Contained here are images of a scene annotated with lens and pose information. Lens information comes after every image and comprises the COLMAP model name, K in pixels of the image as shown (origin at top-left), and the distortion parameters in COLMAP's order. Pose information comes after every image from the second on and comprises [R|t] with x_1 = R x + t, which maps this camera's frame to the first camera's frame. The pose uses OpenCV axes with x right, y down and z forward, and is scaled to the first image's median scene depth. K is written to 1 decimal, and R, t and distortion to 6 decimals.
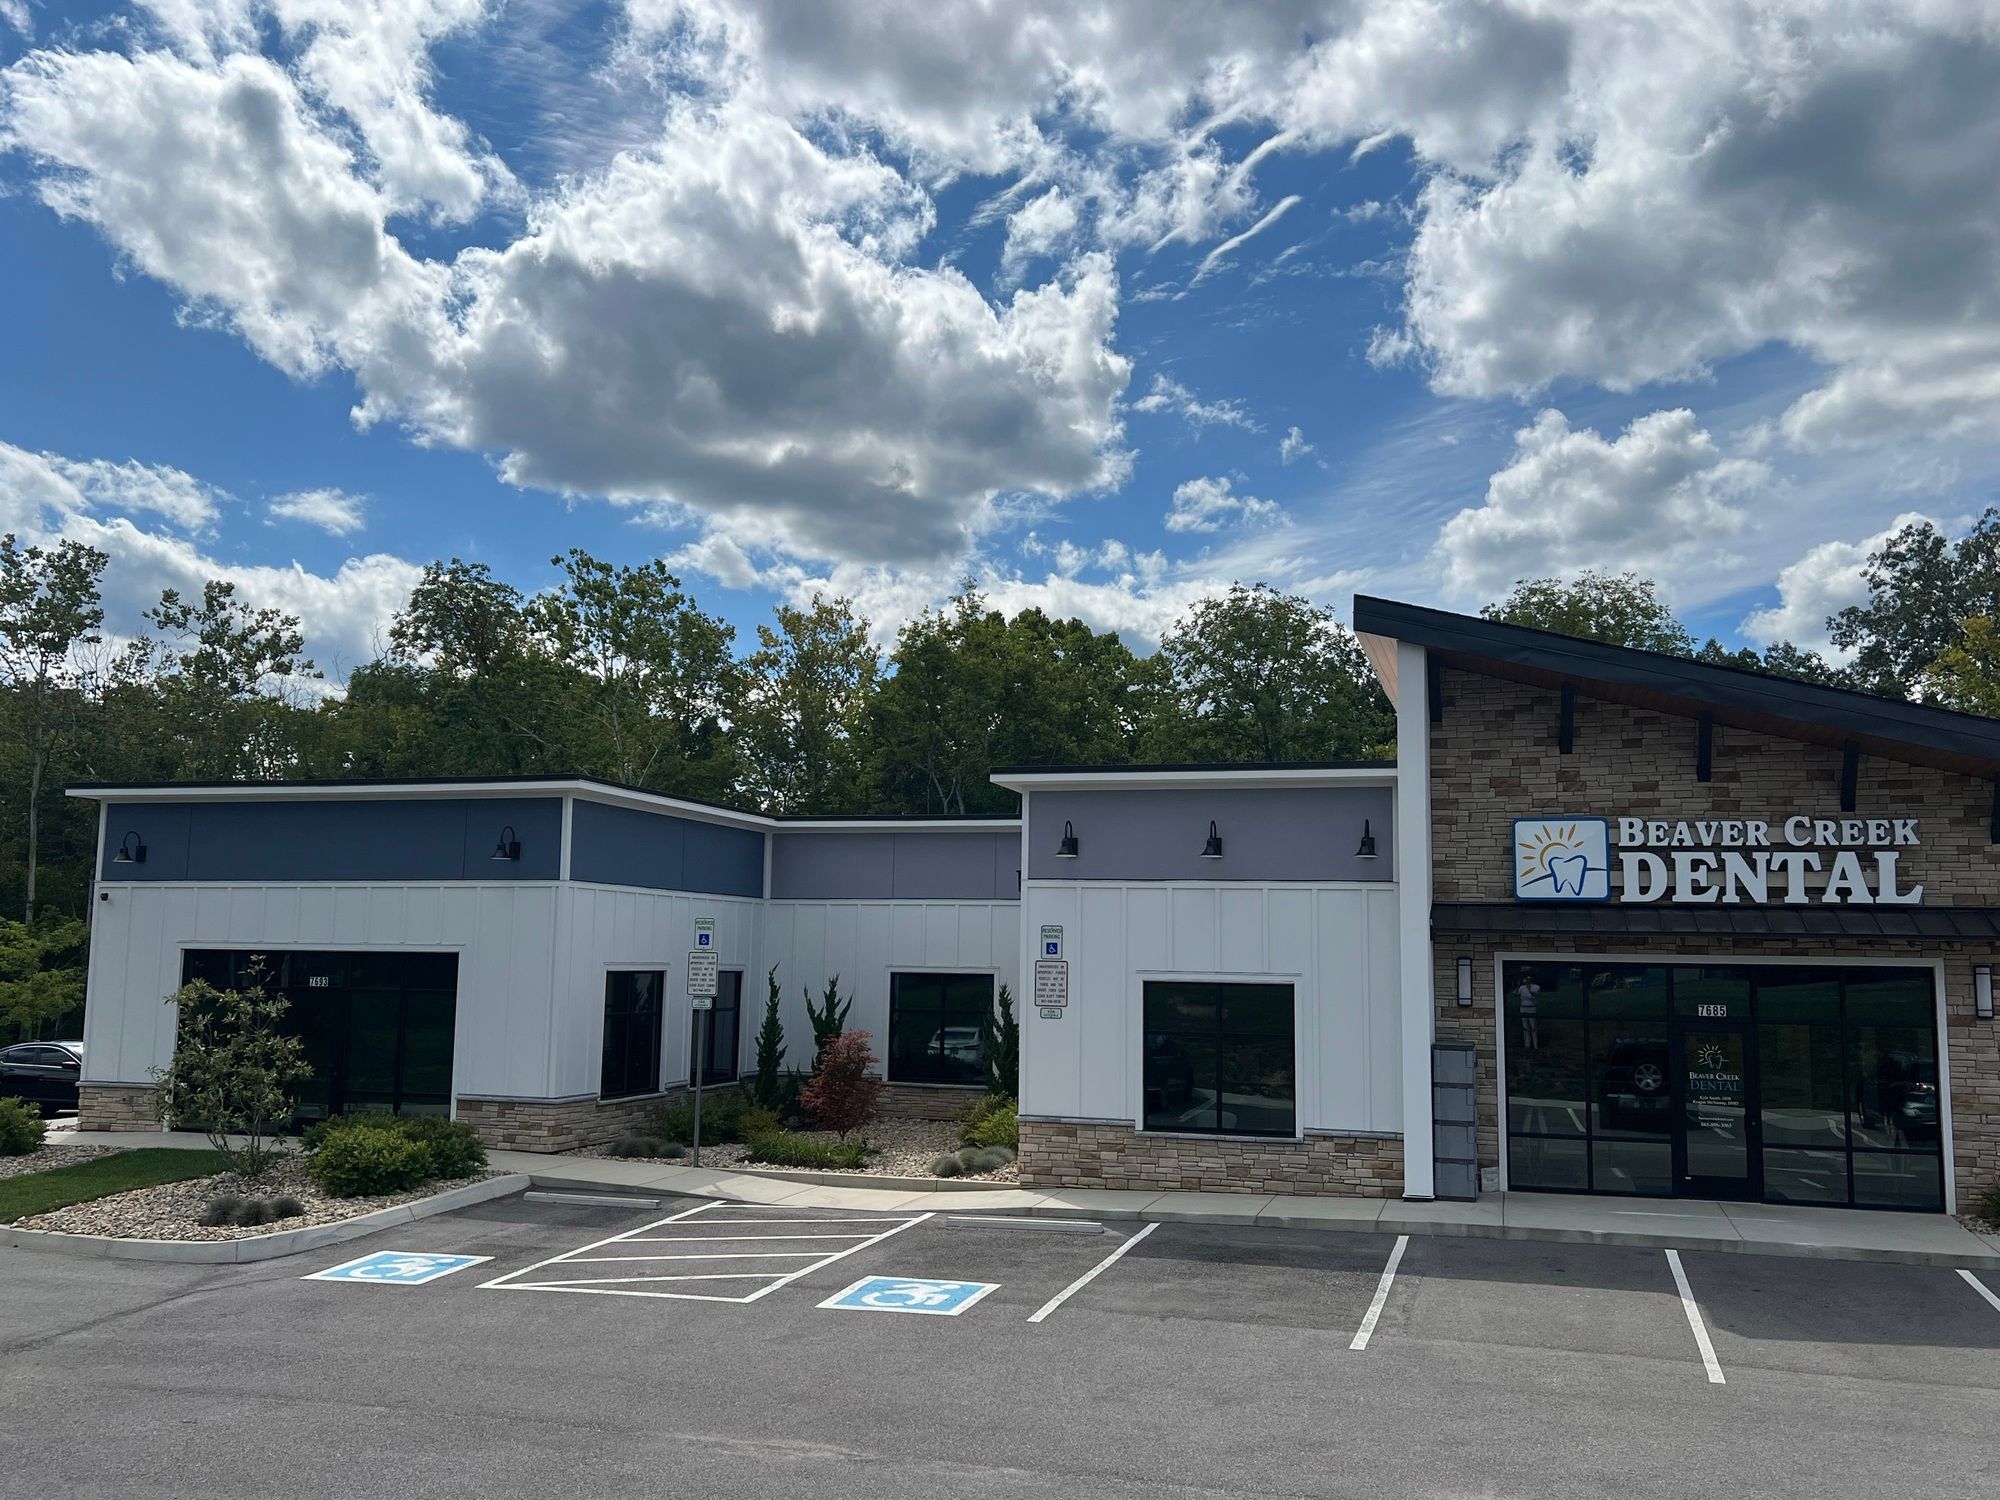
lens RADIAL K [[1760.2, 0, 1011.7], [0, 1760.2, 783.9], [0, 0, 1]] dist [0.045608, -0.045957]
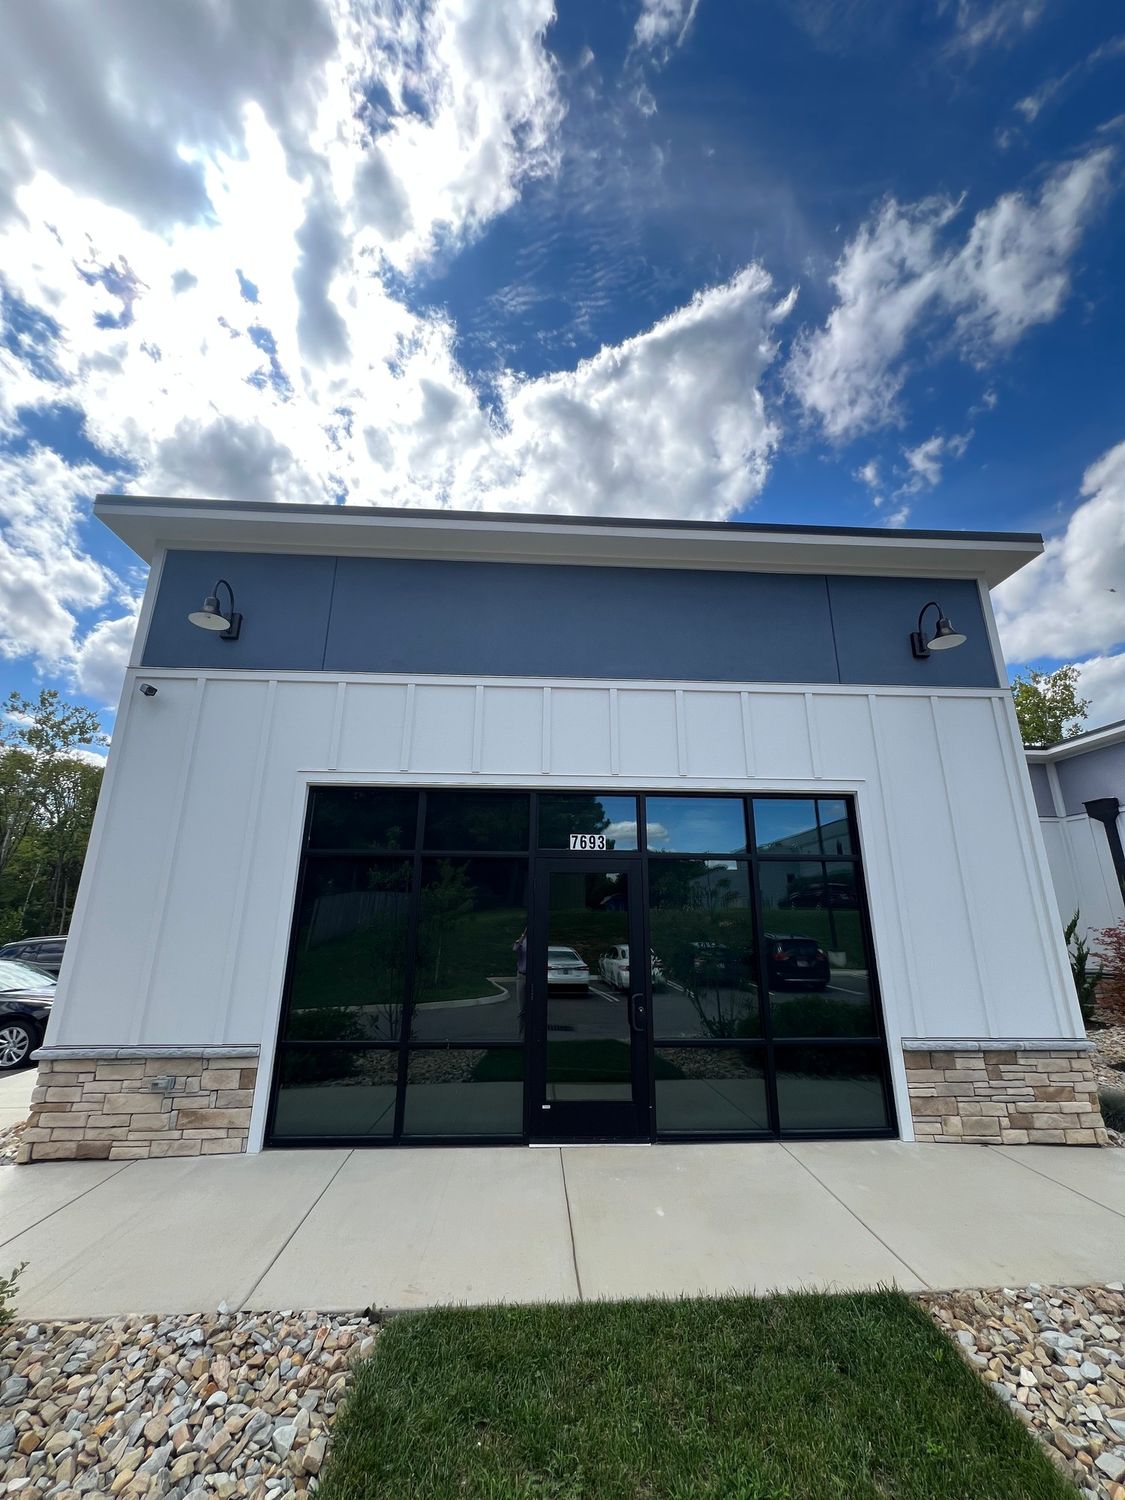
lens RADIAL K [[607.3, 0, 550.3], [0, 607.3, 759.4], [0, 0, 1]] dist [-0.012065, 0.000069]
pose [[0.945584, 0.067650, 0.318268, -0.531340], [-0.018211, 0.987618, -0.155819, 0.131481], [-0.324868, 0.141545, 0.935107, 0.930363]]
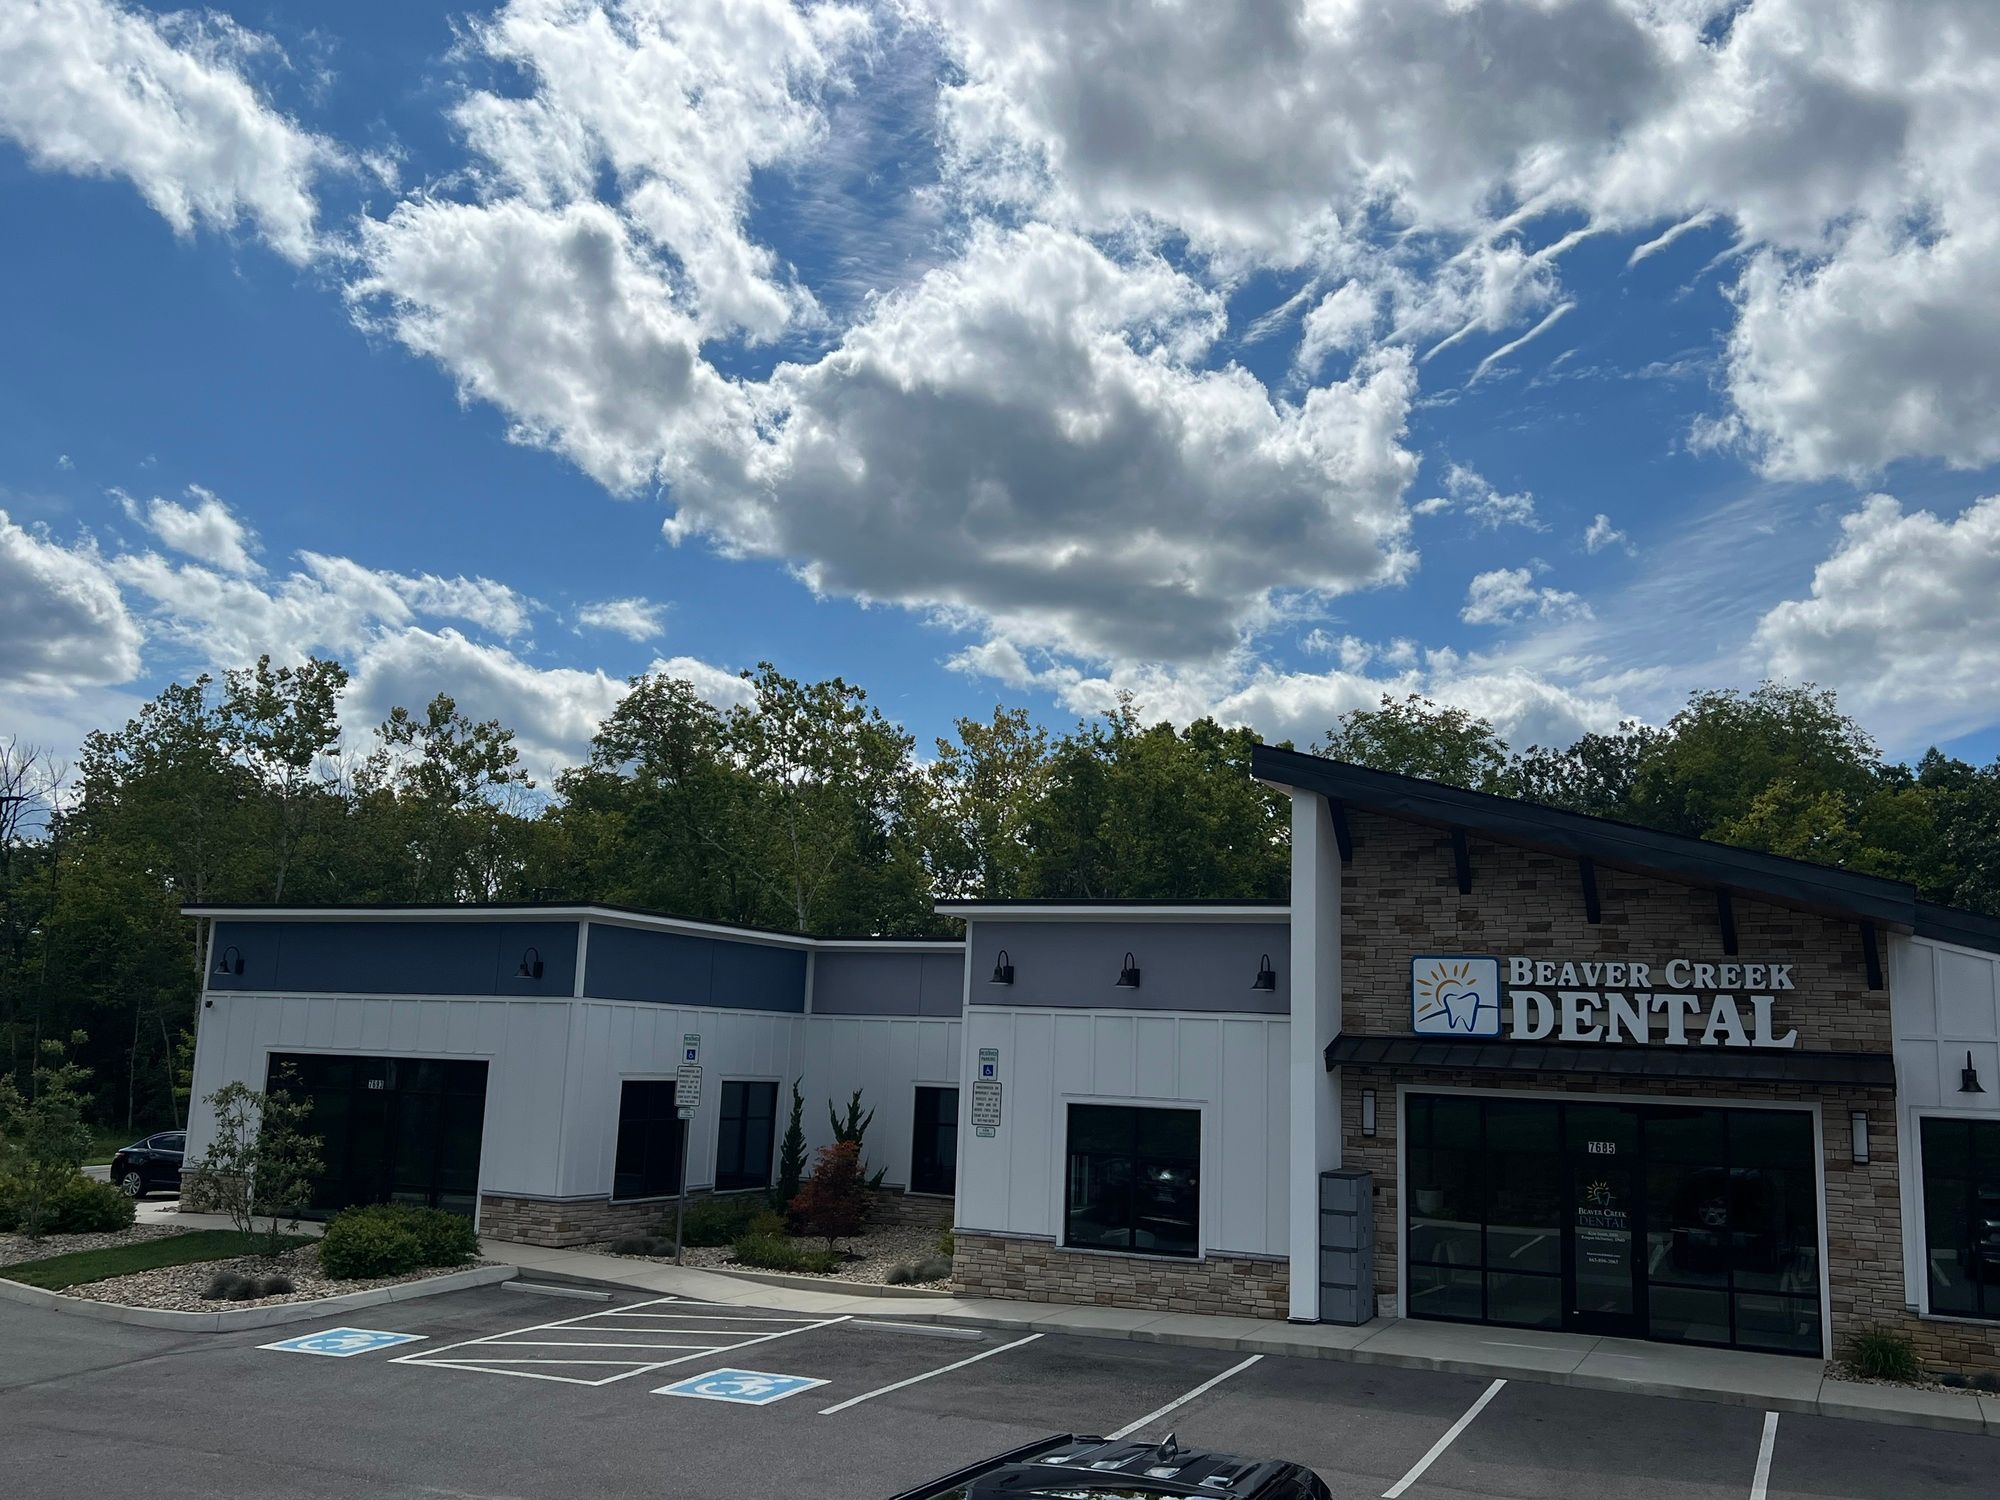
lens RADIAL K [[1788.9, 0, 1050.9], [0, 1788.9, 764.8], [0, 0, 1]] dist [0.026080, -0.011765]
pose [[0.991200, 0.001730, -0.132360, 0.203006], [-0.010552, 0.997766, -0.065974, -0.020352], [0.131950, 0.066790, 0.989004, -0.083105]]
